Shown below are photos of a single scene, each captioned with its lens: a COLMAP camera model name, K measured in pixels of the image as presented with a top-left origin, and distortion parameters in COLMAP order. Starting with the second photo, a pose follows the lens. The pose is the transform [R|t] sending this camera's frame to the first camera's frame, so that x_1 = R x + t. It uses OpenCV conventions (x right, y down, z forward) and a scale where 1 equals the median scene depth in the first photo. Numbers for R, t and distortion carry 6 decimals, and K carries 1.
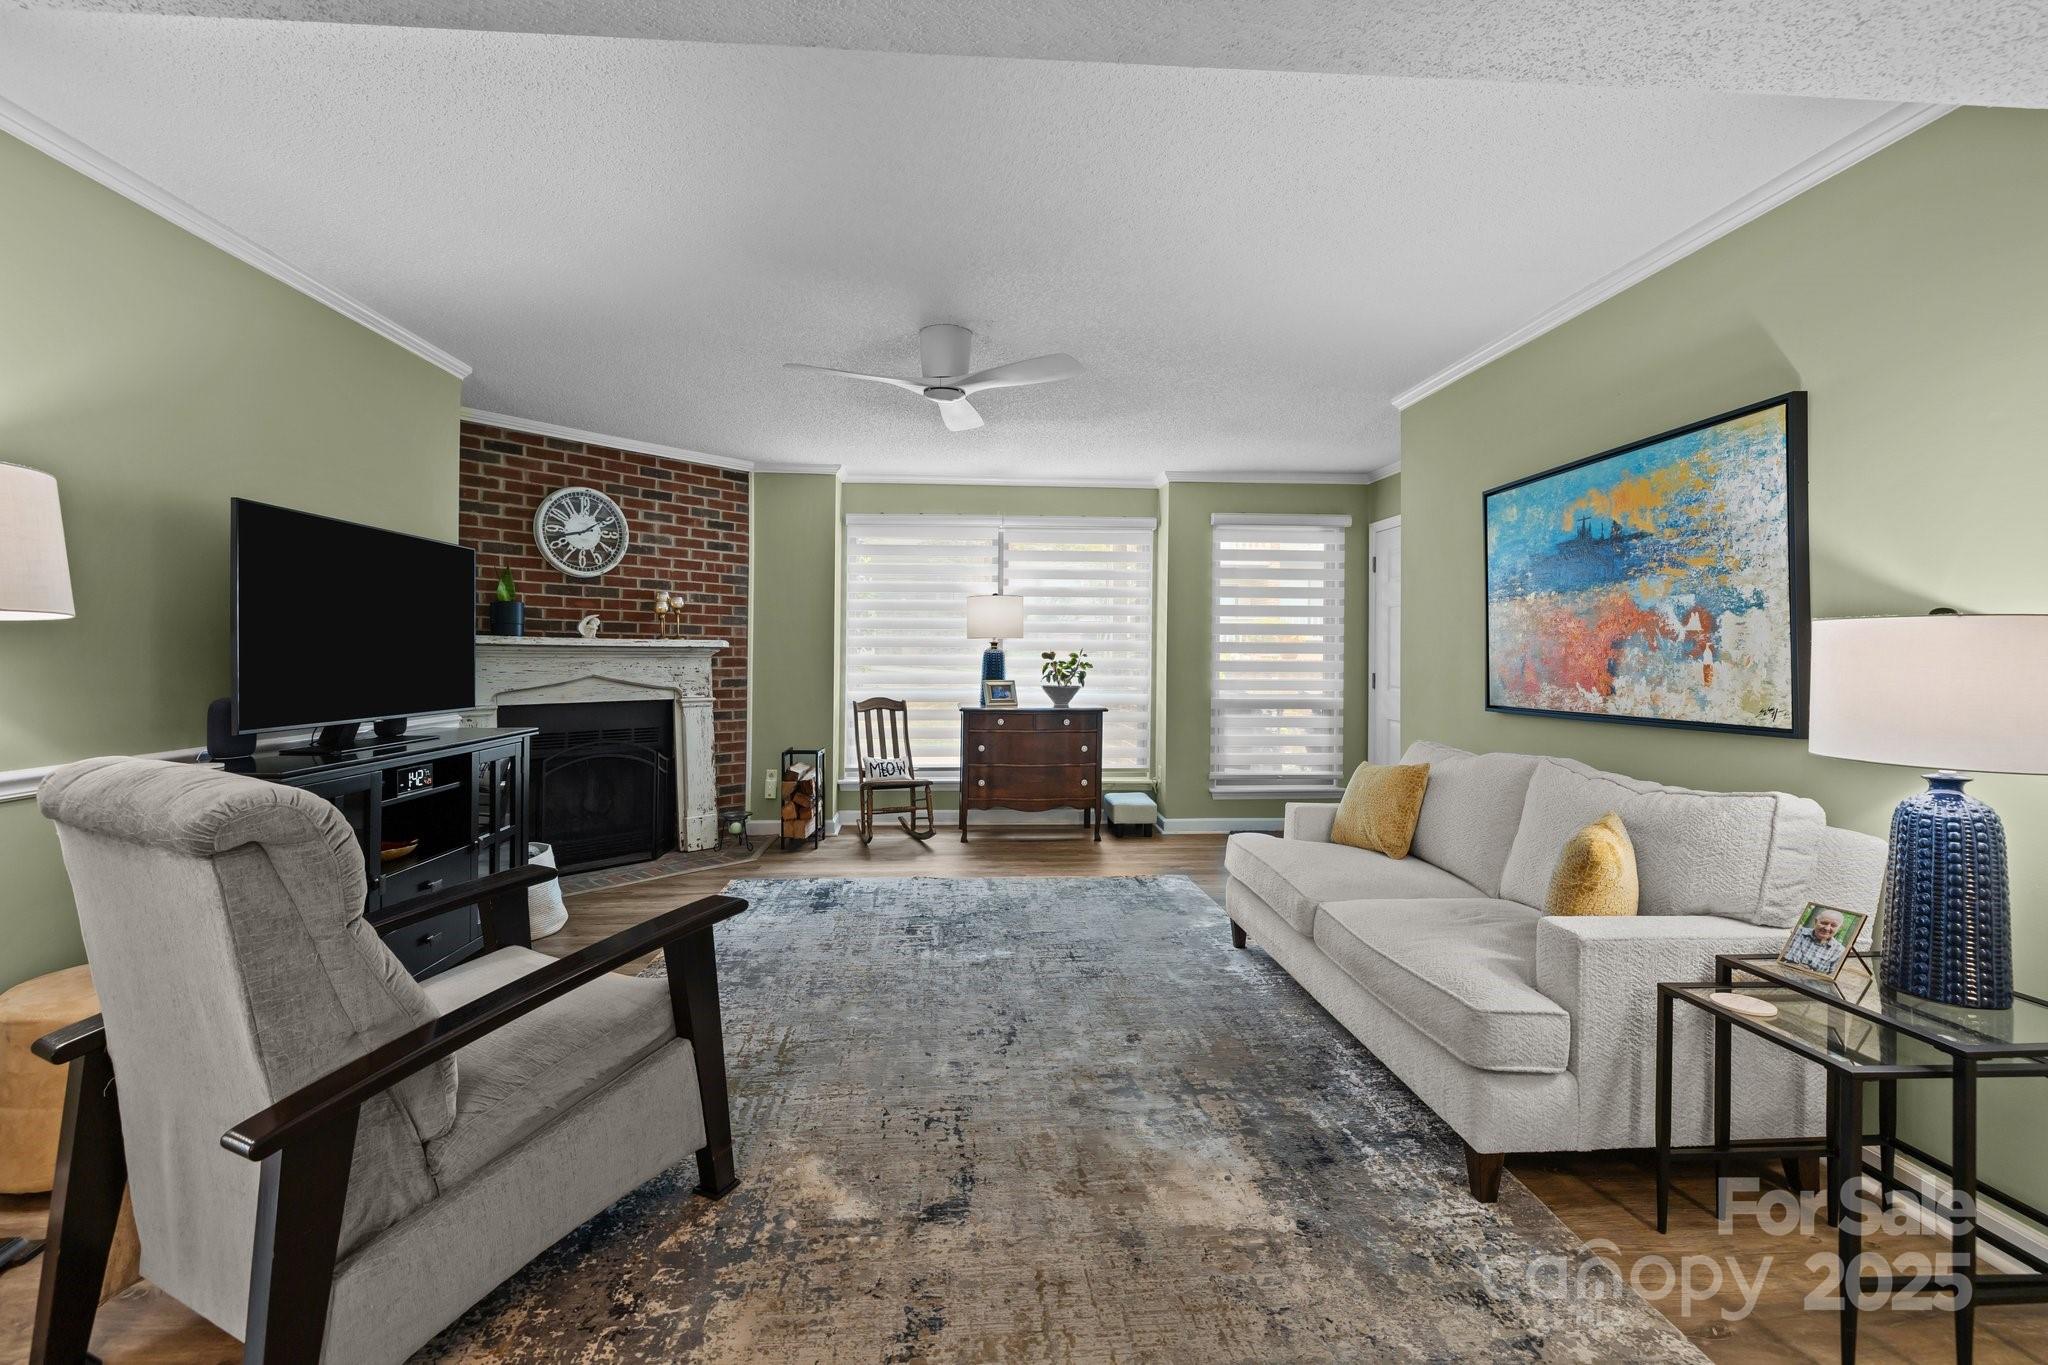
lens RADIAL K [[860.6, 0, 1009.9], [0, 860.6, 654.1], [0, 0, 1]] dist [0.001097, -0.001029]
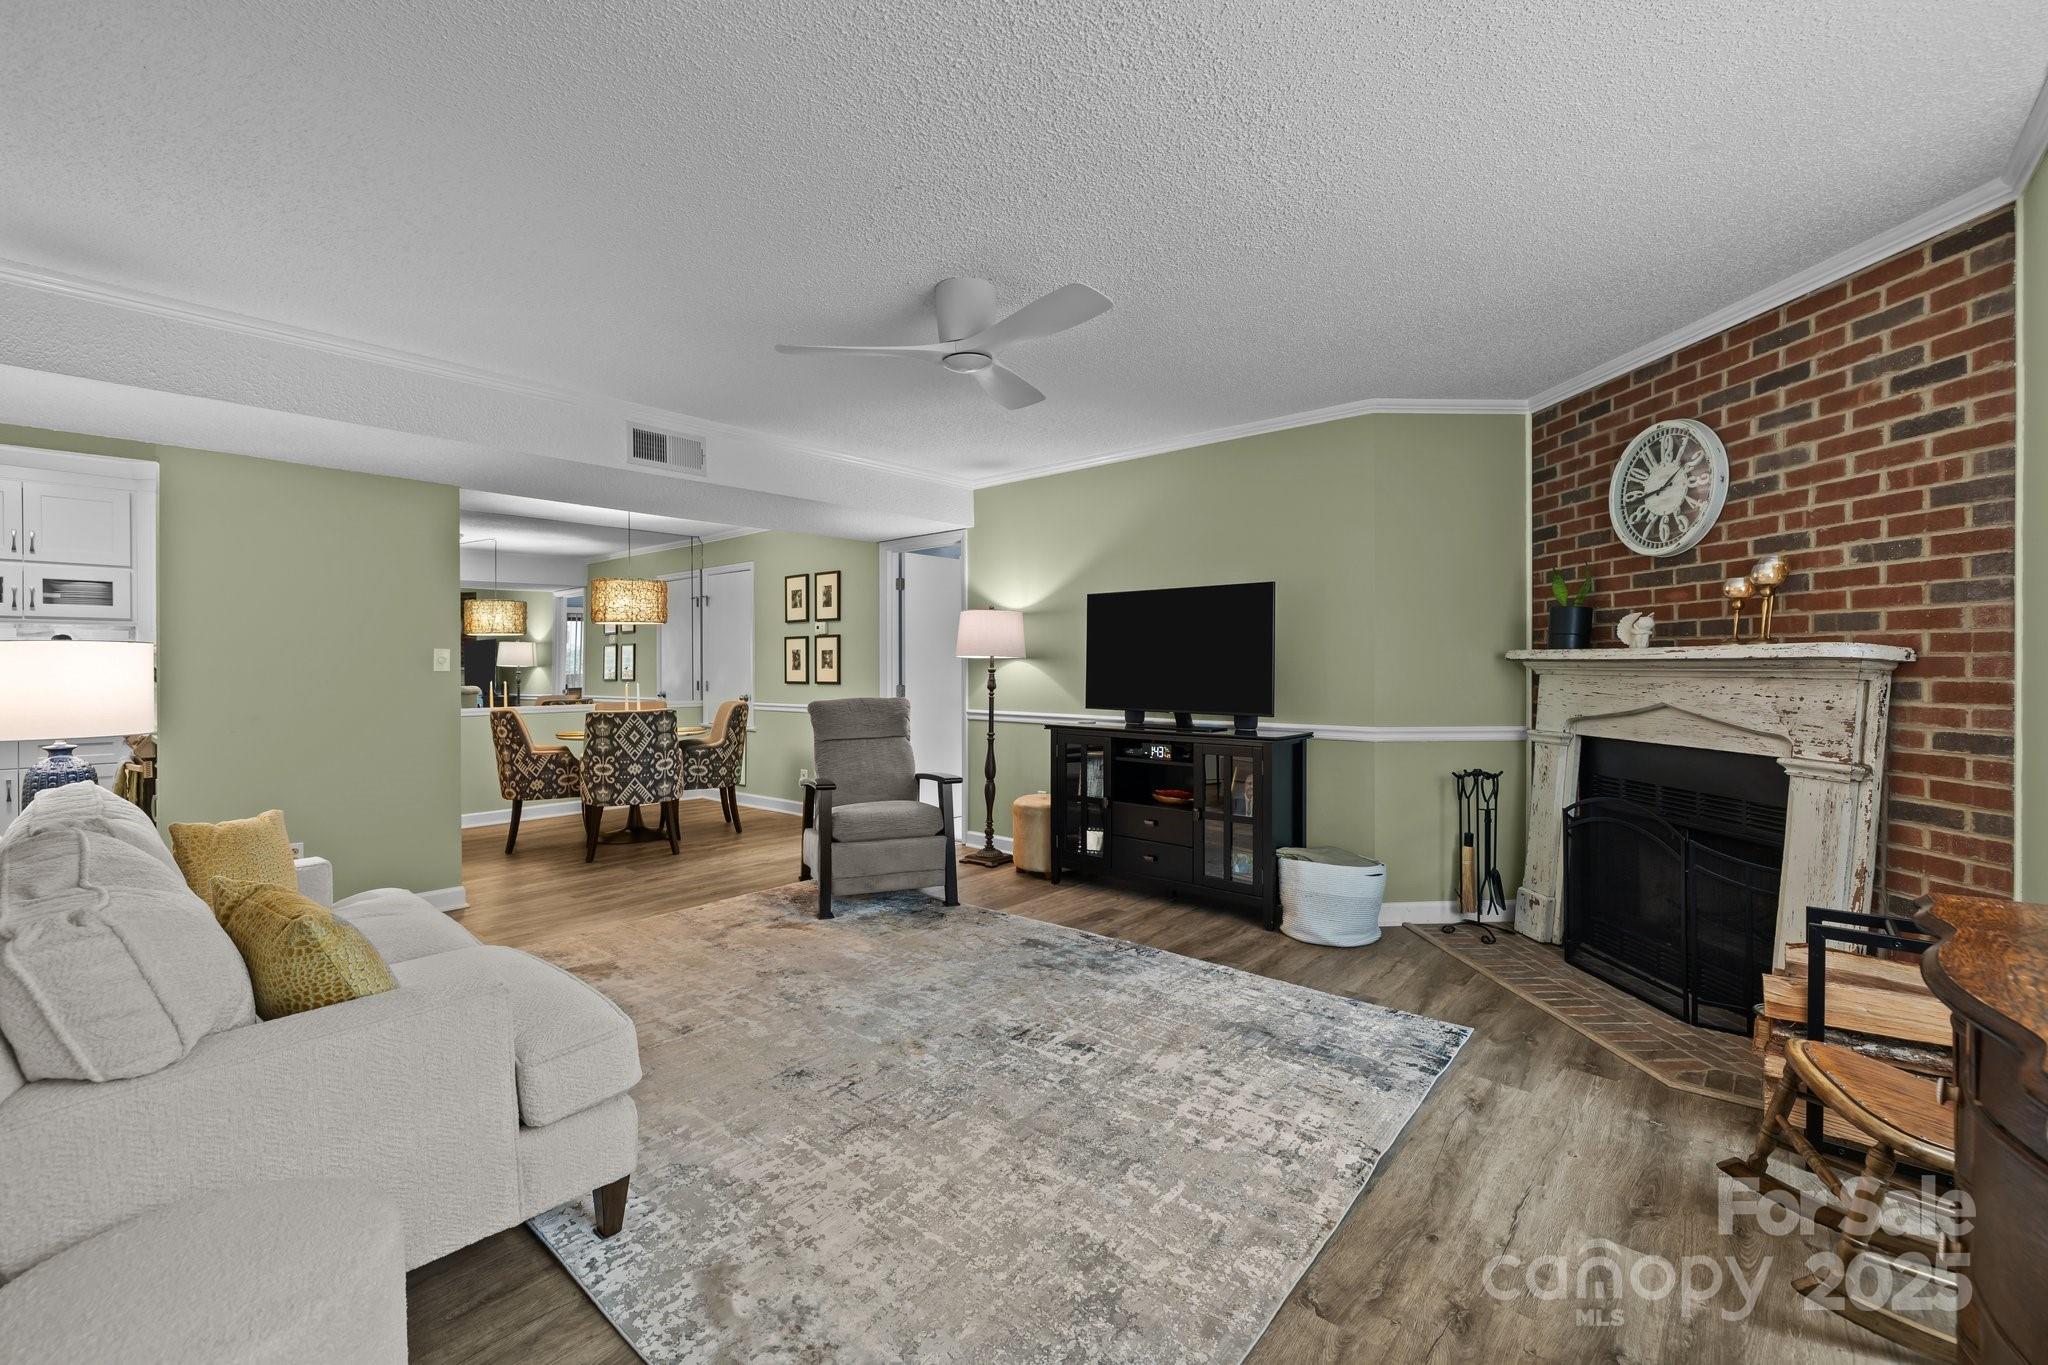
lens RADIAL K [[860.6, 0, 1015.4], [0, 860.6, 674.2], [0, 0, 1]] dist [0.001097, -0.001029]
pose [[-0.704461, 0.001007, -0.709742, 0.340042], [-0.004123, 0.999976, 0.005512, 0.000405], [0.709730, 0.006810, -0.704441, 1.134831]]
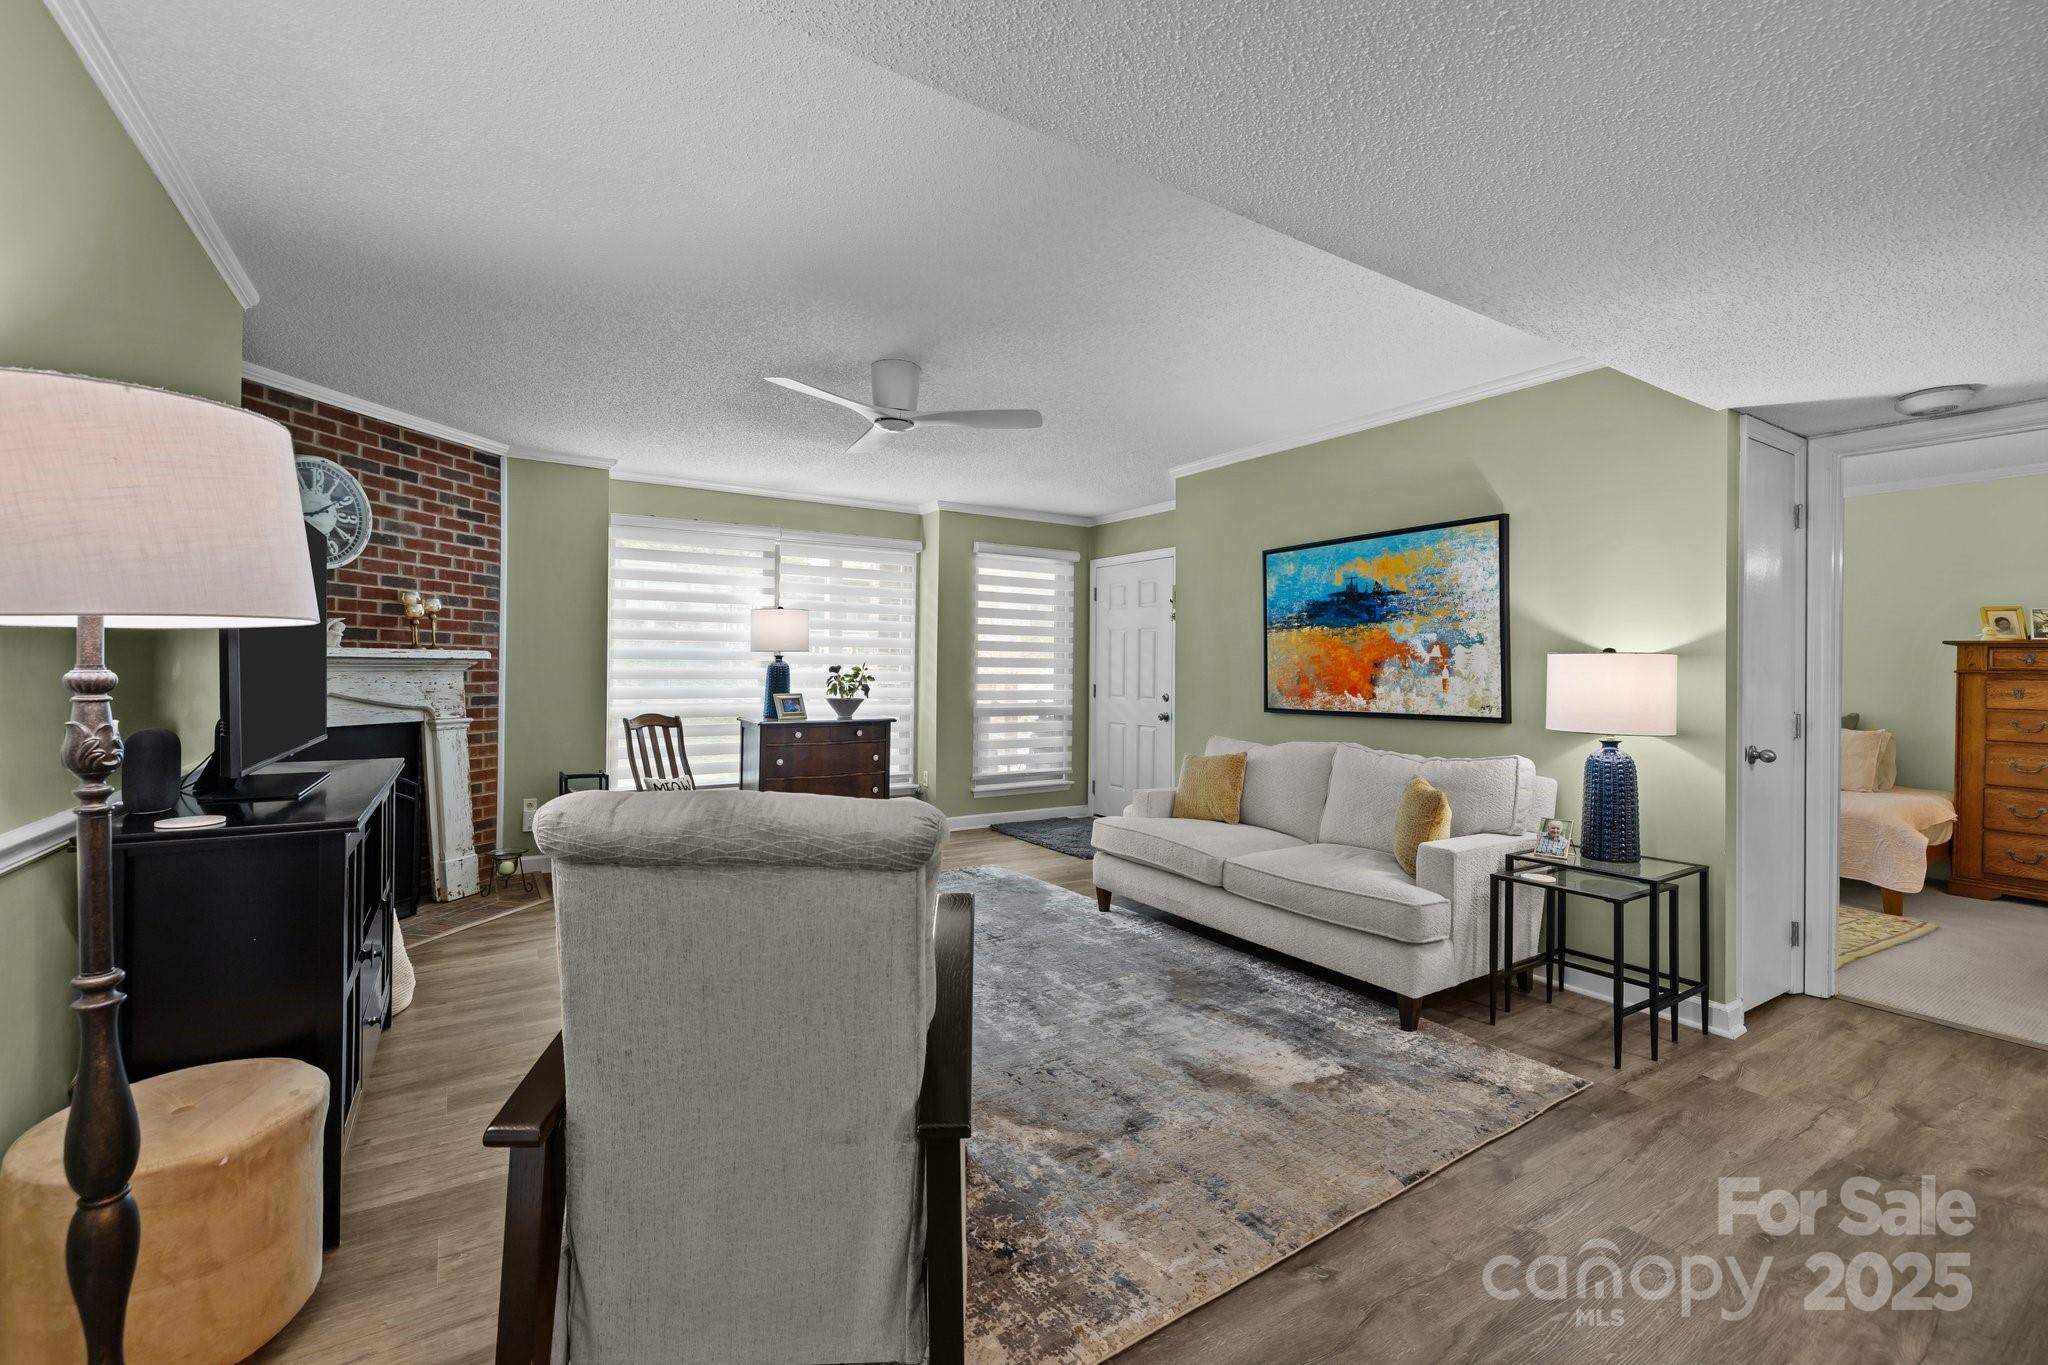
lens RADIAL K [[860.6, 0, 1003.9], [0, 860.6, 668.7], [0, 0, 1]] dist [0.001097, -0.001029]
pose [[0.879129, 0.001639, 0.476581, -0.322364], [-0.004032, 0.999984, 0.003999, -0.004342], [-0.476567, -0.005437, 0.879121, 0.001572]]
